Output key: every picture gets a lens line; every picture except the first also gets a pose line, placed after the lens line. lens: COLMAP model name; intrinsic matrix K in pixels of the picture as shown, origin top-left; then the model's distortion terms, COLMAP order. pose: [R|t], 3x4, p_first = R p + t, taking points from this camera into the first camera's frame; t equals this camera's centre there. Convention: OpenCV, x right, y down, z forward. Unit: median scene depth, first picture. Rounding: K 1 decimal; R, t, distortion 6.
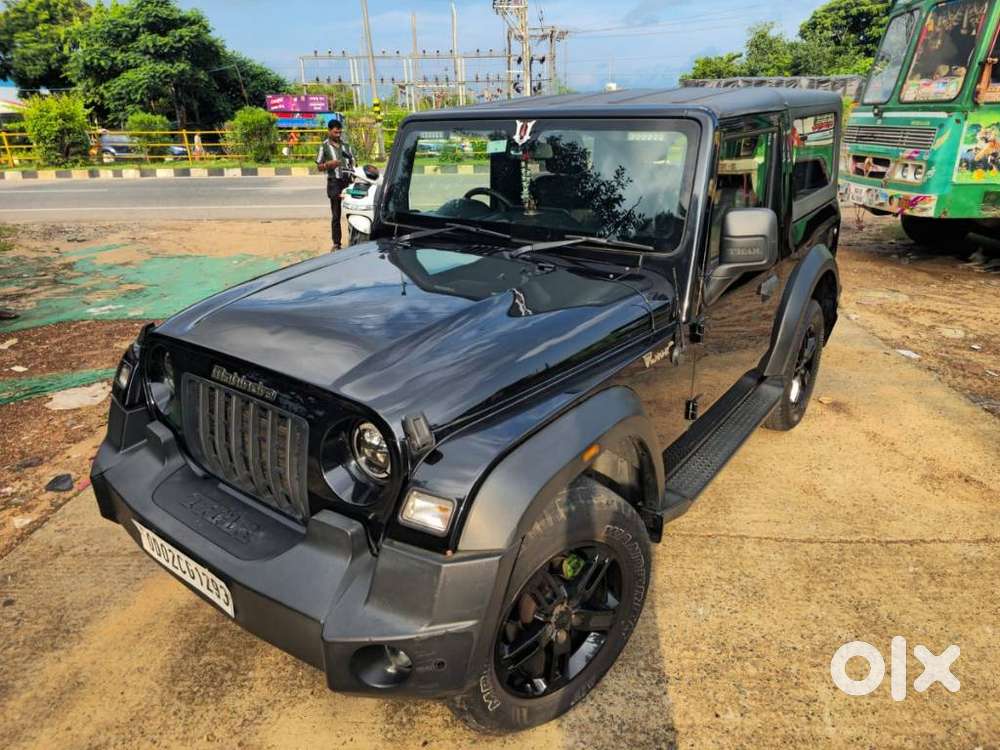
lens RADIAL K [[658.5, 0, 500.0], [0, 658.5, 360.8], [0, 0, 1]] dist [0.052344, -0.047431]
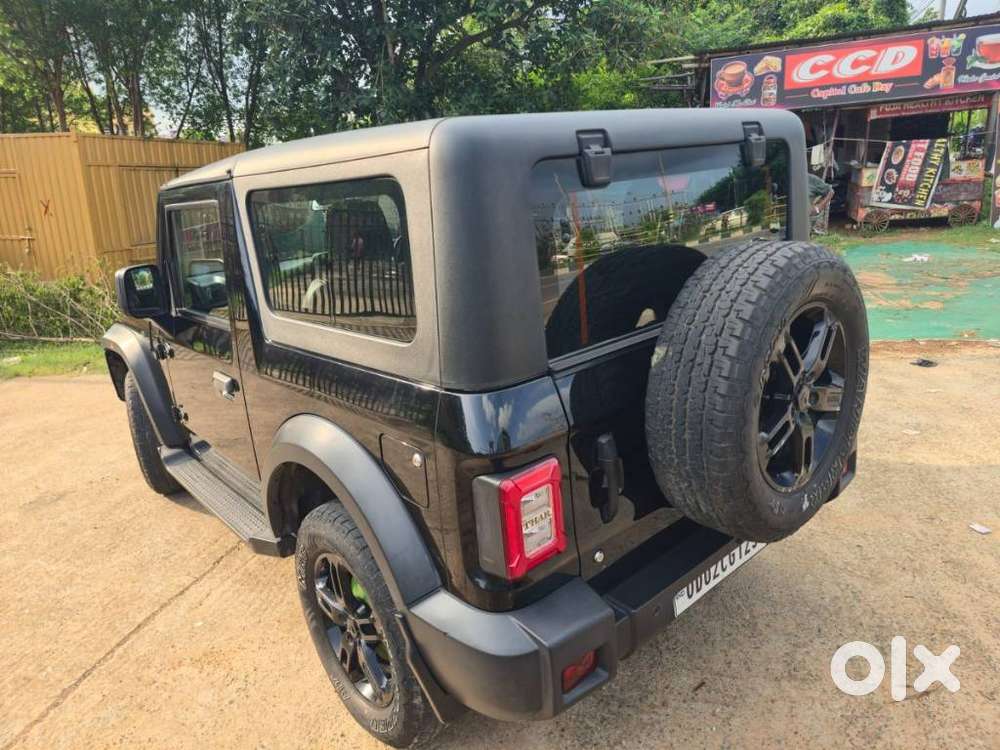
lens RADIAL K [[658.5, 0, 487.8], [0, 658.5, 369.0], [0, 0, 1]] dist [0.052344, -0.047431]
pose [[-0.211260, 0.317276, -0.924503, 1.391528], [-0.262939, 0.892536, 0.366390, -0.661407], [0.941399, 0.320492, -0.105132, 1.757419]]
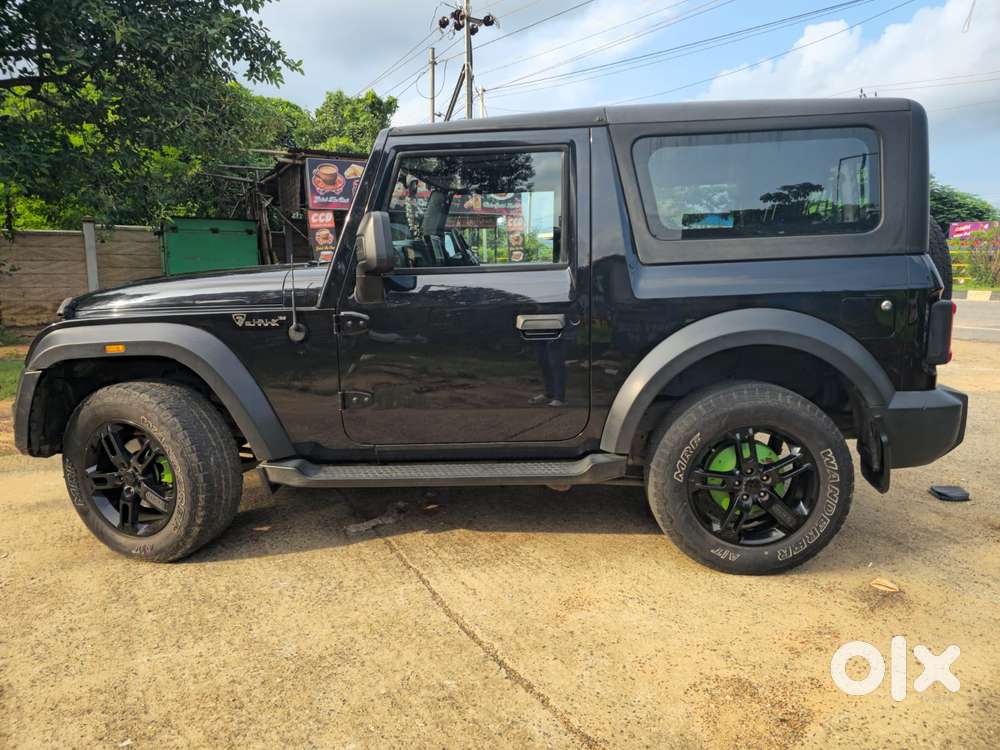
lens RADIAL K [[658.5, 0, 497.8], [0, 658.5, 381.2], [0, 0, 1]] dist [0.052344, -0.047431]
pose [[0.561252, 0.161575, -0.811720, 1.347265], [-0.290475, 0.956826, -0.010386, -0.016658], [0.774997, 0.241613, 0.583954, 0.601895]]
